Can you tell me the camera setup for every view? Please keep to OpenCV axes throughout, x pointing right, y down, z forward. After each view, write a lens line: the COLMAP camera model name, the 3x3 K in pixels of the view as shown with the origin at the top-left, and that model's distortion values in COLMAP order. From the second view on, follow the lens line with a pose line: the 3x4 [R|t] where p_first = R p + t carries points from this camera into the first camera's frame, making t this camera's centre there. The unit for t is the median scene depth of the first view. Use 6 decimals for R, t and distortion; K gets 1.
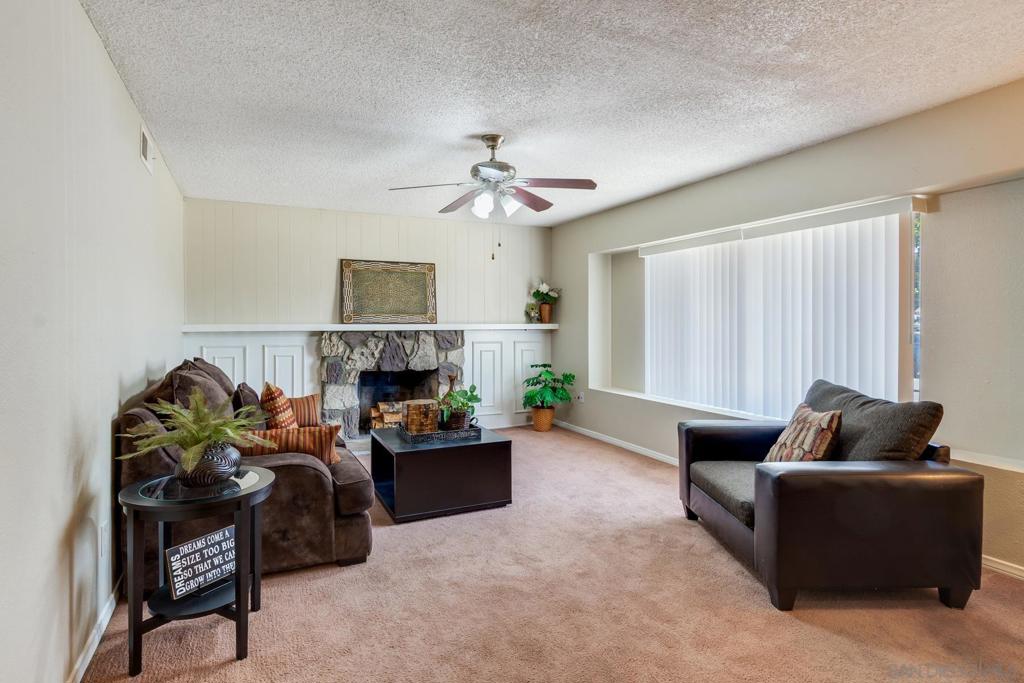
lens RADIAL K [[545.6, 0, 498.4], [0, 545.6, 316.1], [0, 0, 1]] dist [0.018314, -0.015218]
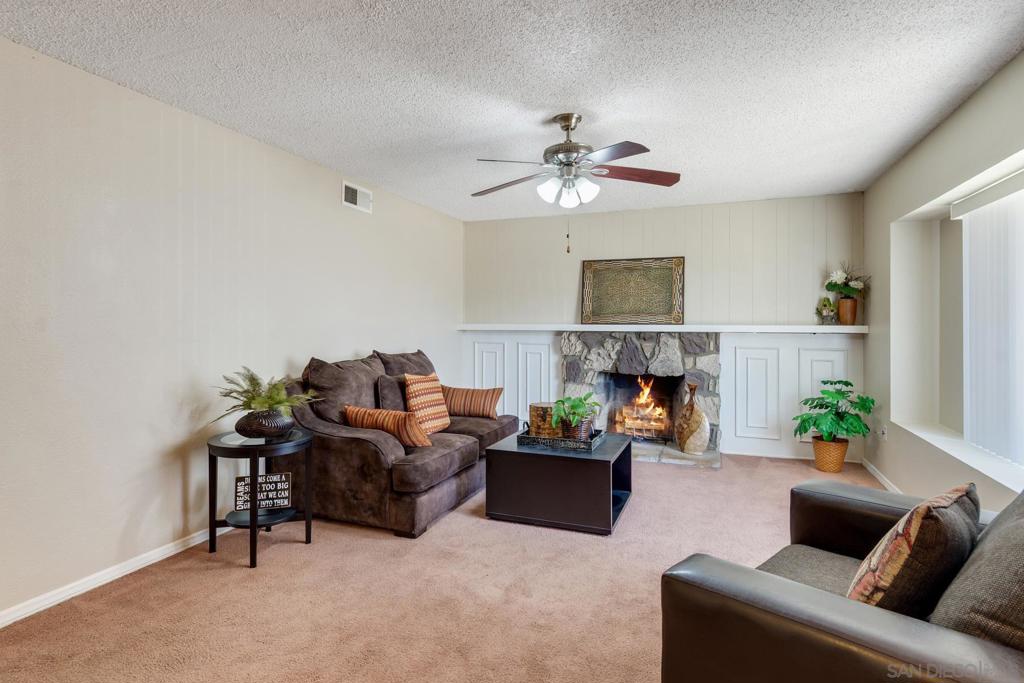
lens RADIAL K [[545.6, 0, 498.4], [0, 545.6, 316.1], [0, 0, 1]] dist [0.018314, -0.015218]
pose [[0.684882, -0.005645, -0.728632, 0.344799], [0.005021, 0.999983, -0.003027, 0.001428], [0.728636, -0.001585, 0.684899, 0.184789]]
